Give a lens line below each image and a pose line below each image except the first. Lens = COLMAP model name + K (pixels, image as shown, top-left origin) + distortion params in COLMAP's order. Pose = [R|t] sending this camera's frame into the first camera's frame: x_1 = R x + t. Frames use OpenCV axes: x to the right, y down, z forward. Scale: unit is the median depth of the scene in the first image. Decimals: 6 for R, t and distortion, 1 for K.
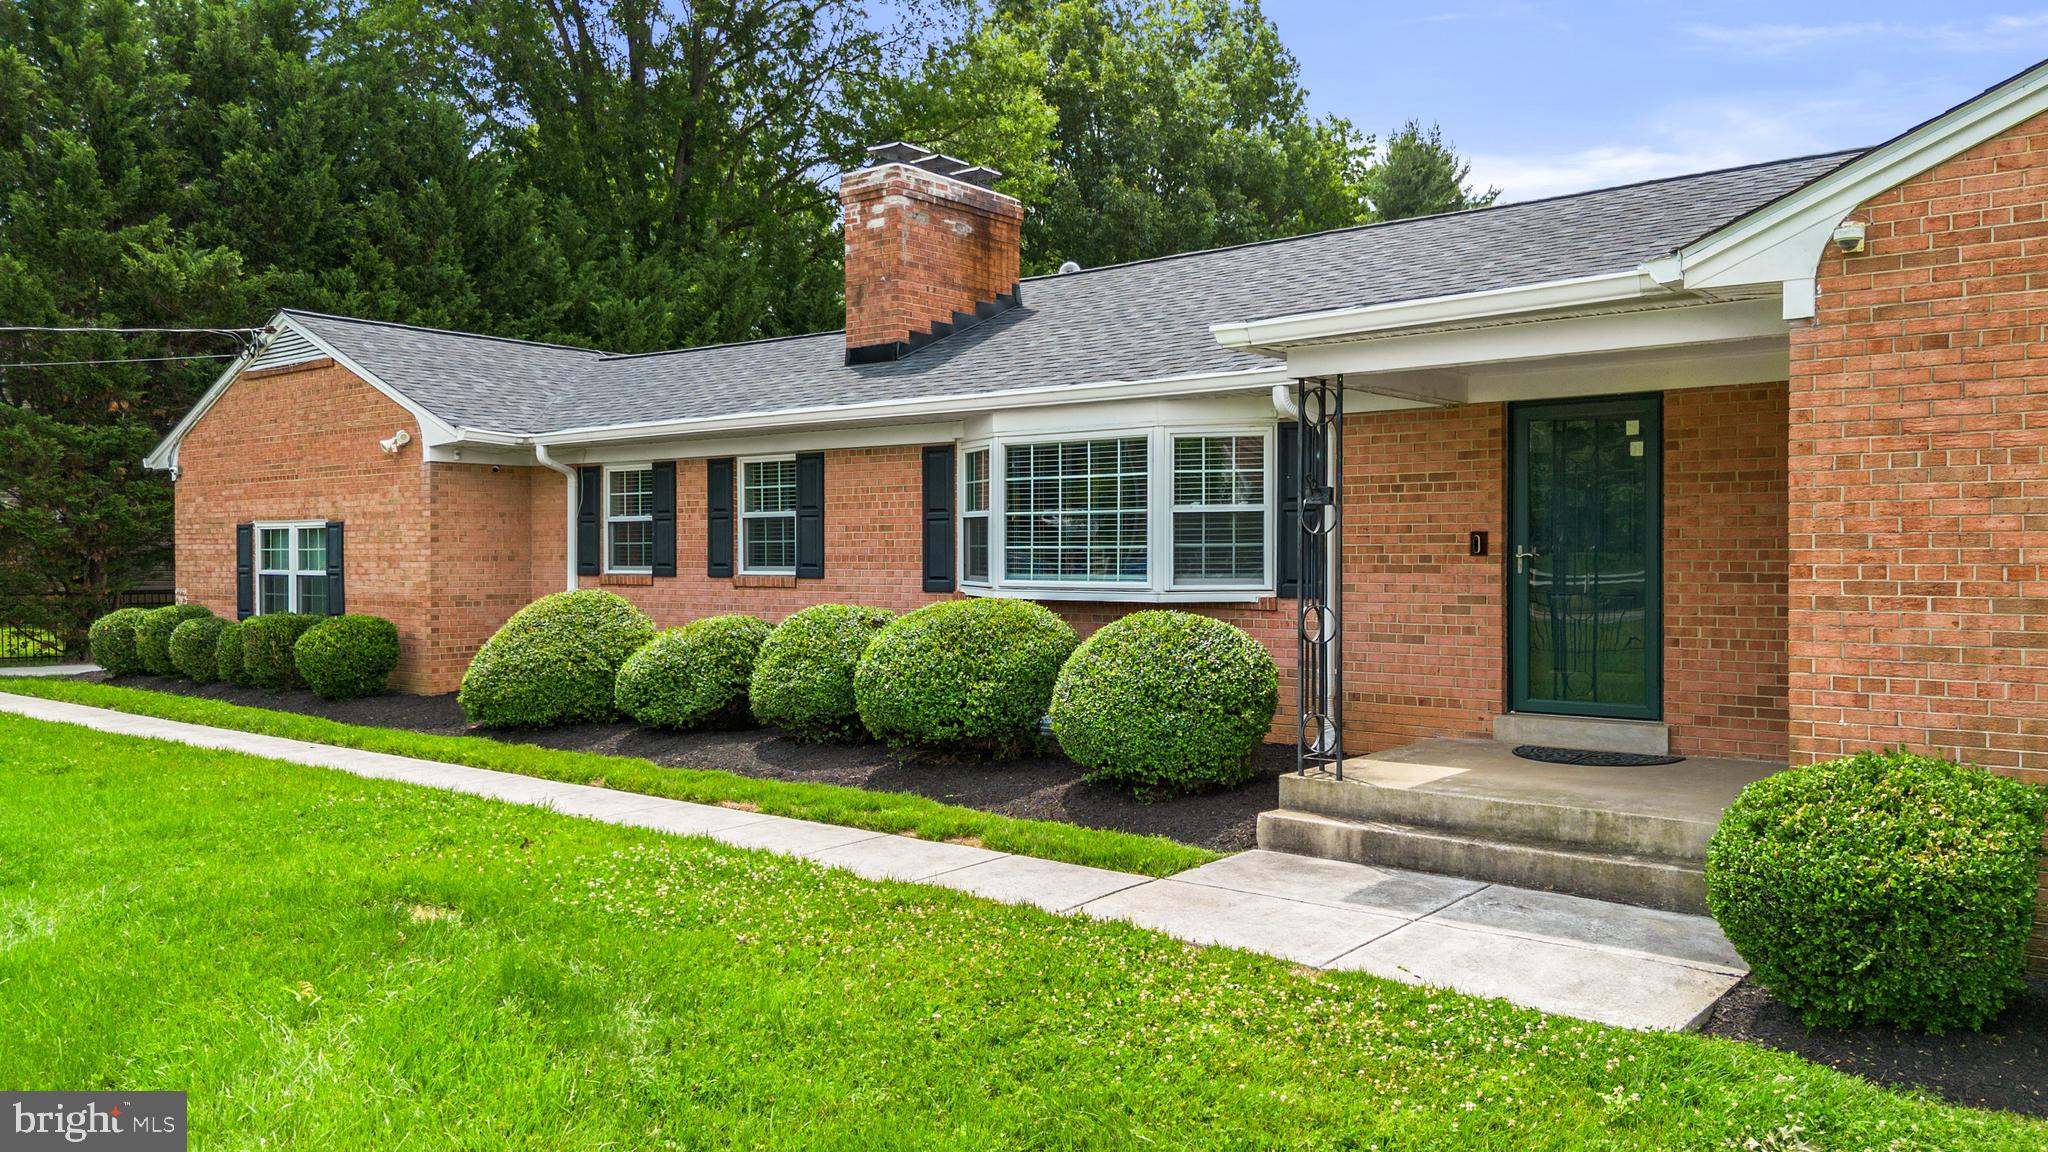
lens RADIAL K [[1498.5, 0, 1062.0], [0, 1498.5, 585.3], [0, 0, 1]] dist [0.083552, -0.131985]
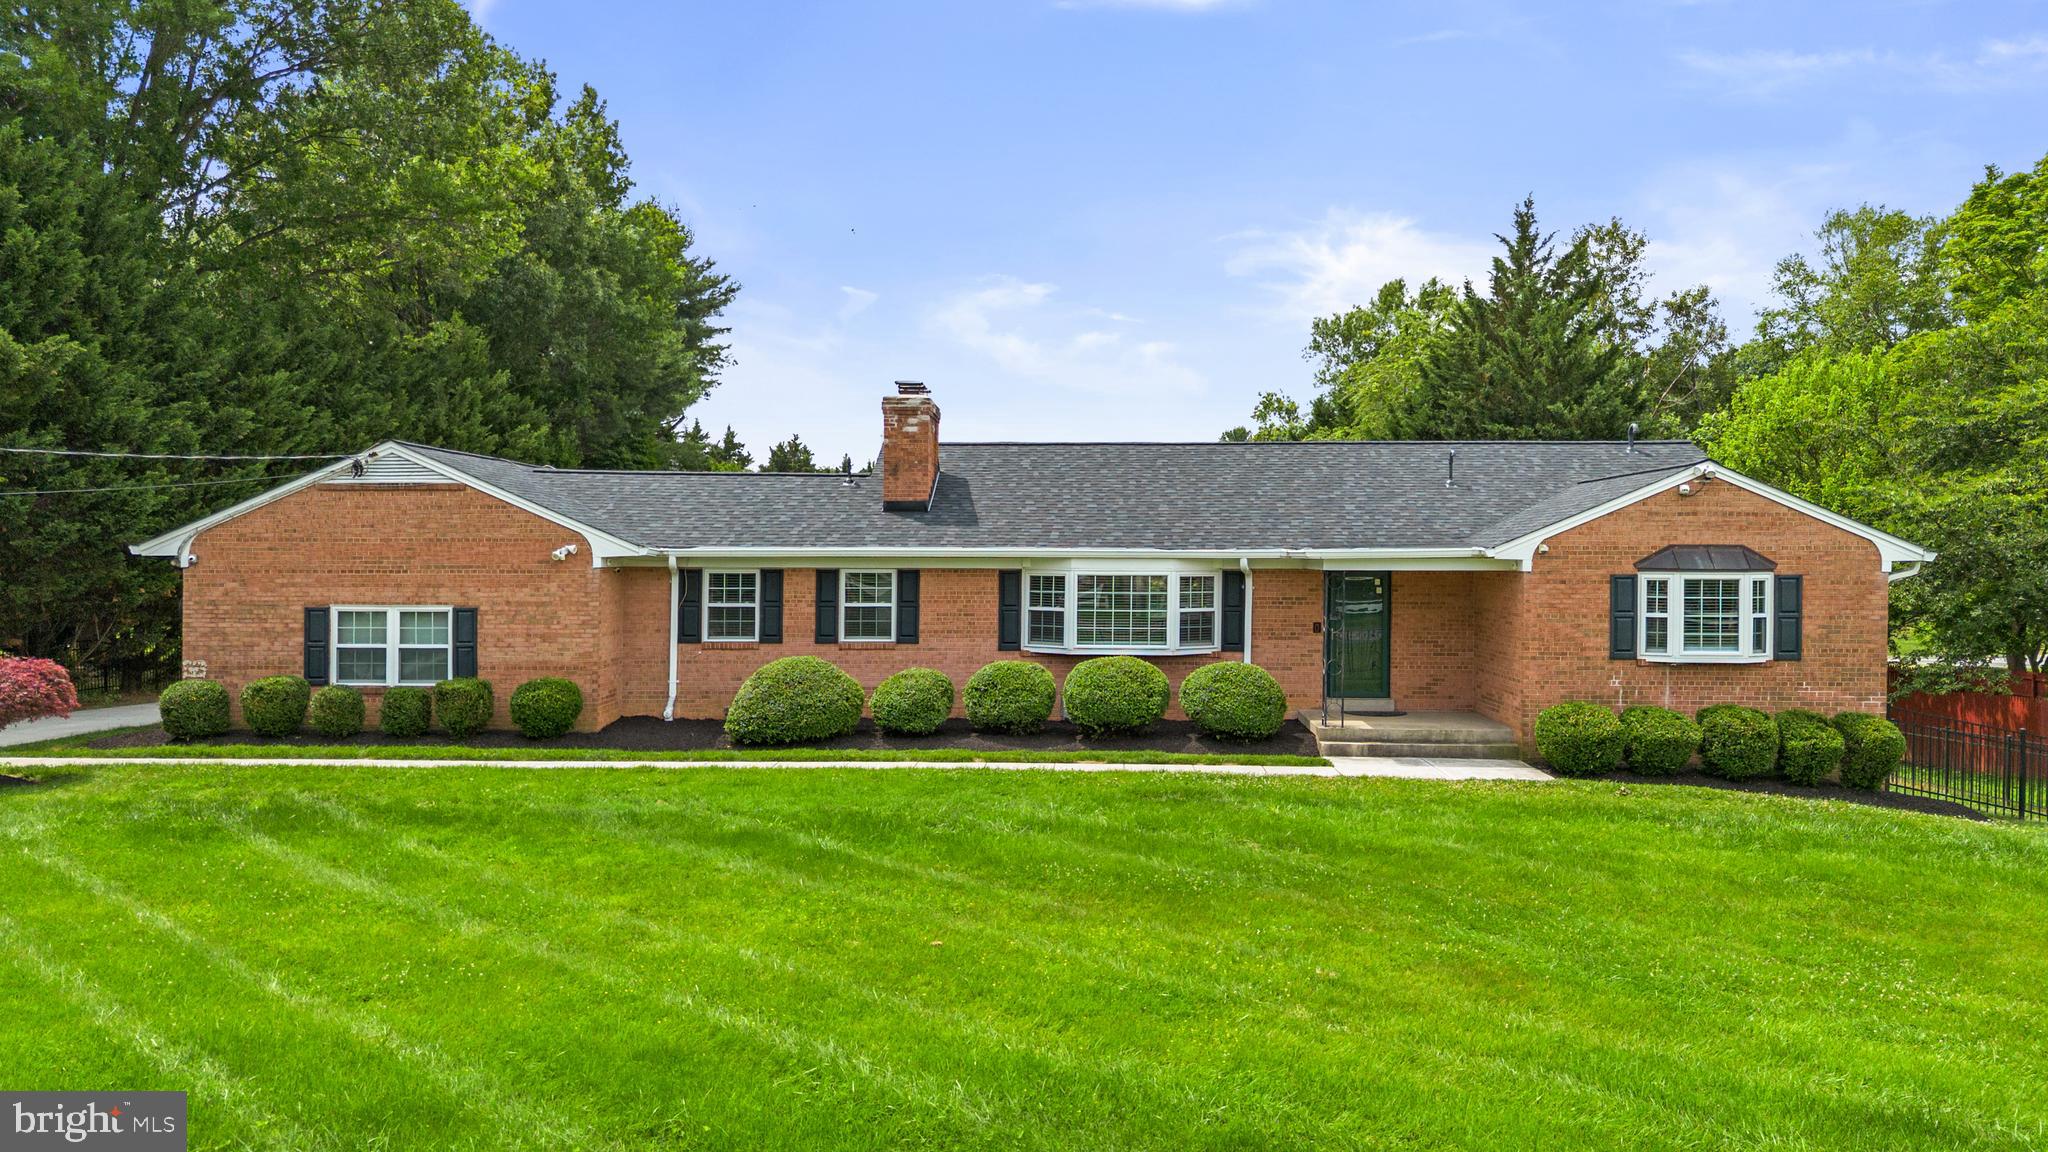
lens RADIAL K [[1586.0, 0, 1024.0], [0, 1586.0, 576.0], [0, 0, 1]] dist [0.055145, -0.002013]
pose [[0.782815, -0.009349, 0.622184, -1.250244], [0.006559, 0.999956, 0.006773, -0.098090], [-0.622219, -0.001221, 0.782842, -0.509466]]
